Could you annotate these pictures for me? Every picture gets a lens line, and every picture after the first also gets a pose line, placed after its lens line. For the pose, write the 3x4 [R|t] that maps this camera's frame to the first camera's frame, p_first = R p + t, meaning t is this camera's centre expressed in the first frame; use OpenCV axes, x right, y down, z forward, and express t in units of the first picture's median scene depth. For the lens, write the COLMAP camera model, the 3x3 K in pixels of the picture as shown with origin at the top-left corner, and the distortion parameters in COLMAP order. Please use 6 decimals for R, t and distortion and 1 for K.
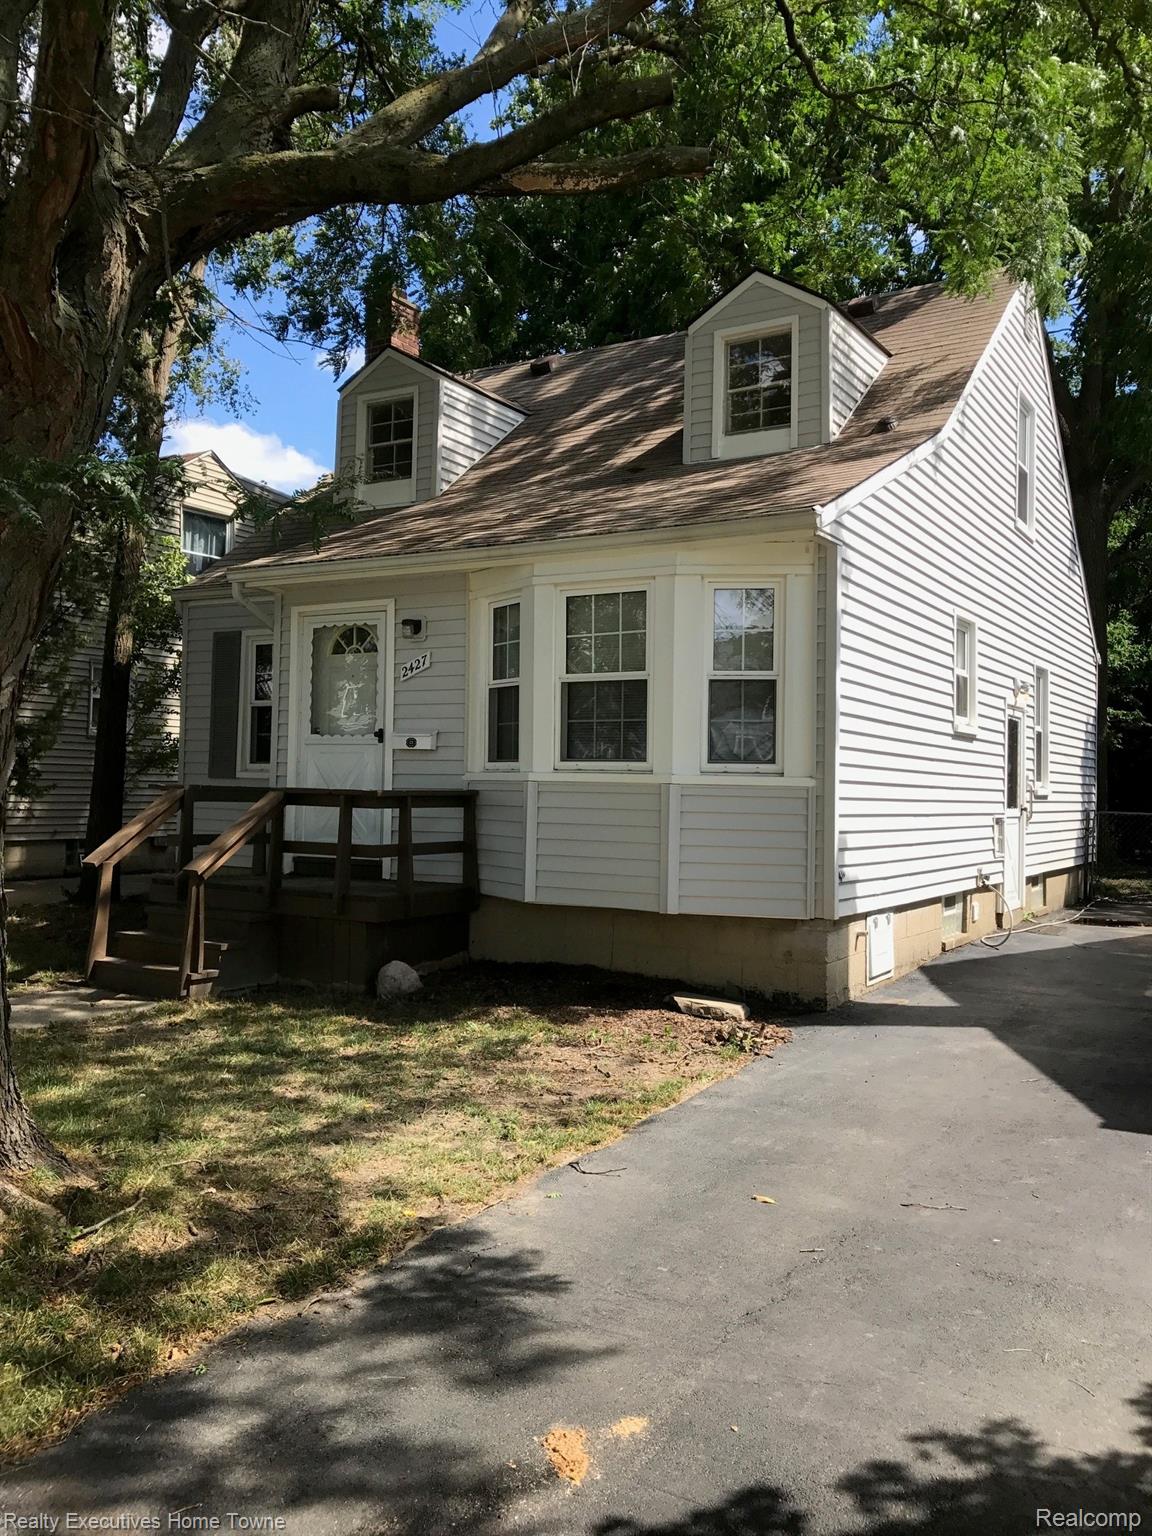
lens RADIAL K [[1286.6, 0, 574.3], [0, 1286.6, 766.9], [0, 0, 1]] dist [0.014078, -0.000412]
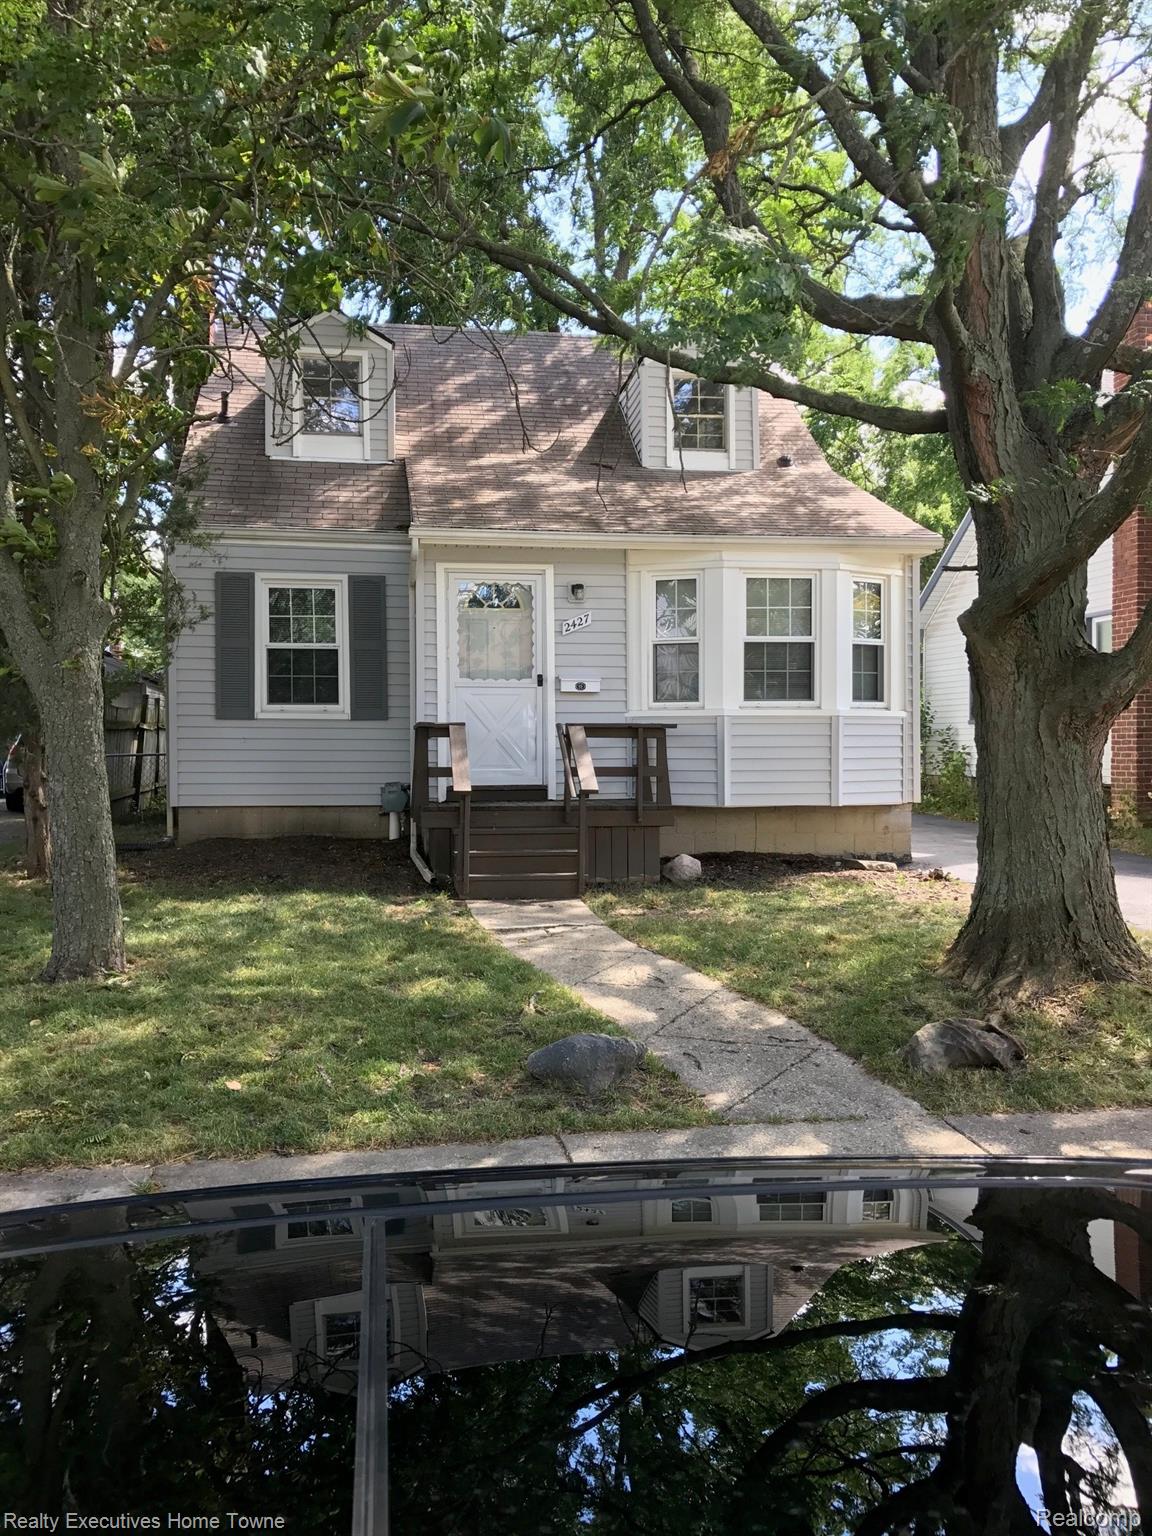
lens RADIAL K [[1286.6, 0, 577.3], [0, 1286.6, 766.8], [0, 0, 1]] dist [0.014078, -0.000412]
pose [[0.754009, -0.039513, 0.655674, -0.984850], [0.007154, 0.998624, 0.051954, -0.006478], [-0.656825, -0.034483, 0.753254, 0.093166]]
